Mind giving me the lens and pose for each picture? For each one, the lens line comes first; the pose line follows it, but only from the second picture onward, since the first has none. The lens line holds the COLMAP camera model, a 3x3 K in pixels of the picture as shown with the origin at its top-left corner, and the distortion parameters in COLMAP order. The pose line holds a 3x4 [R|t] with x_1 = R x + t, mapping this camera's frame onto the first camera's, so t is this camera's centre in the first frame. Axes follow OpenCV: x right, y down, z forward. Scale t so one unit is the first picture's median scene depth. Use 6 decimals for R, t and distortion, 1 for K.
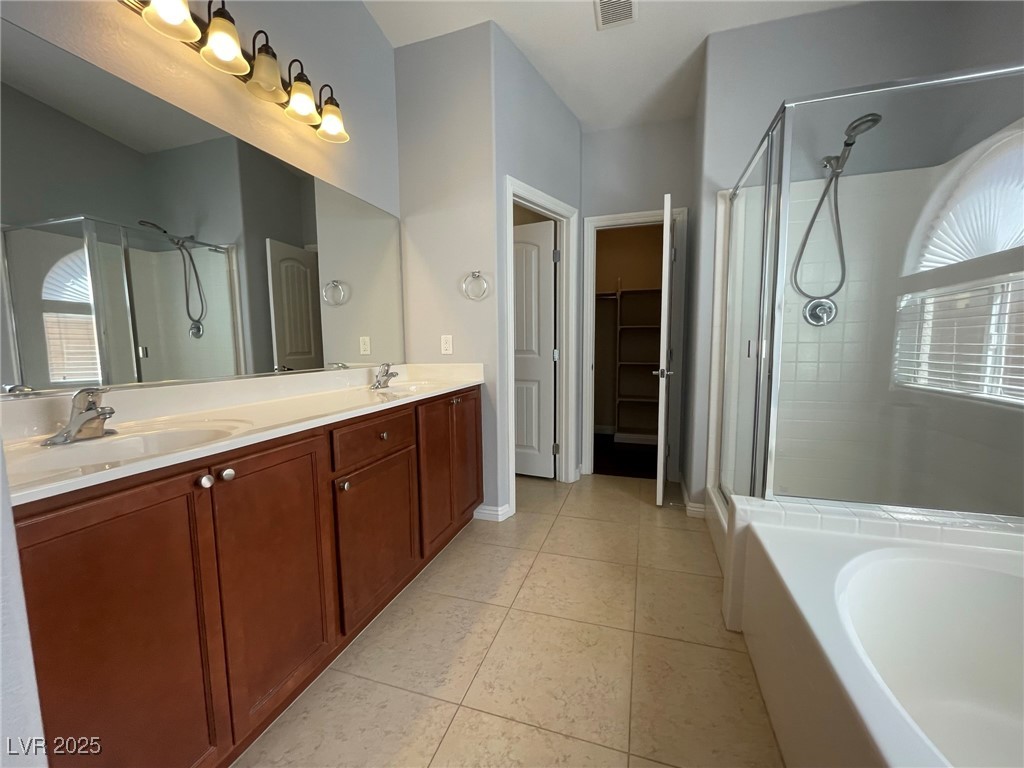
lens RADIAL K [[419.3, 0, 510.2], [0, 419.3, 387.4], [0, 0, 1]] dist [-0.000339, 0.000425]
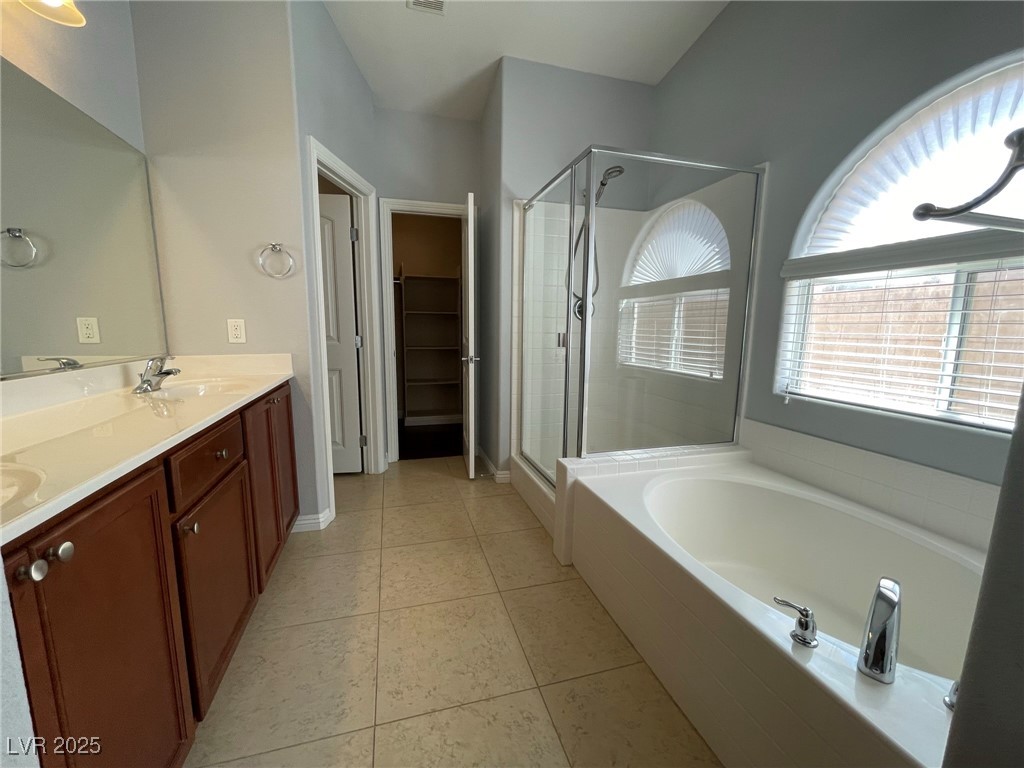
lens RADIAL K [[419.3, 0, 510.2], [0, 419.3, 387.4], [0, 0, 1]] dist [-0.000339, 0.000425]
pose [[0.828869, -0.063931, 0.555778, -0.178412], [0.038431, 0.997609, 0.057440, -0.020800], [-0.558121, -0.026251, 0.829344, 0.037809]]
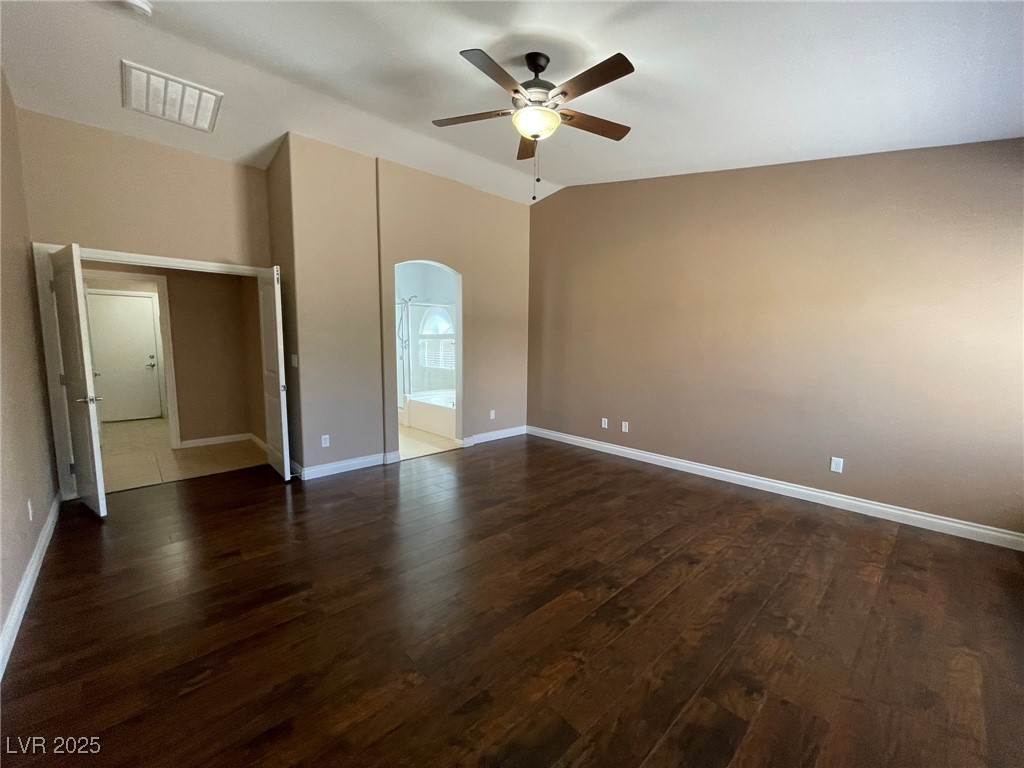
lens RADIAL K [[419.3, 0, 510.2], [0, 419.3, 387.4], [0, 0, 1]] dist [-0.000339, 0.000425]
pose [[0.486713, -0.076602, 0.870197, -1.818159], [0.085220, 0.995560, 0.039973, 0.093378], [-0.869395, 0.054703, 0.491080, -1.389940]]
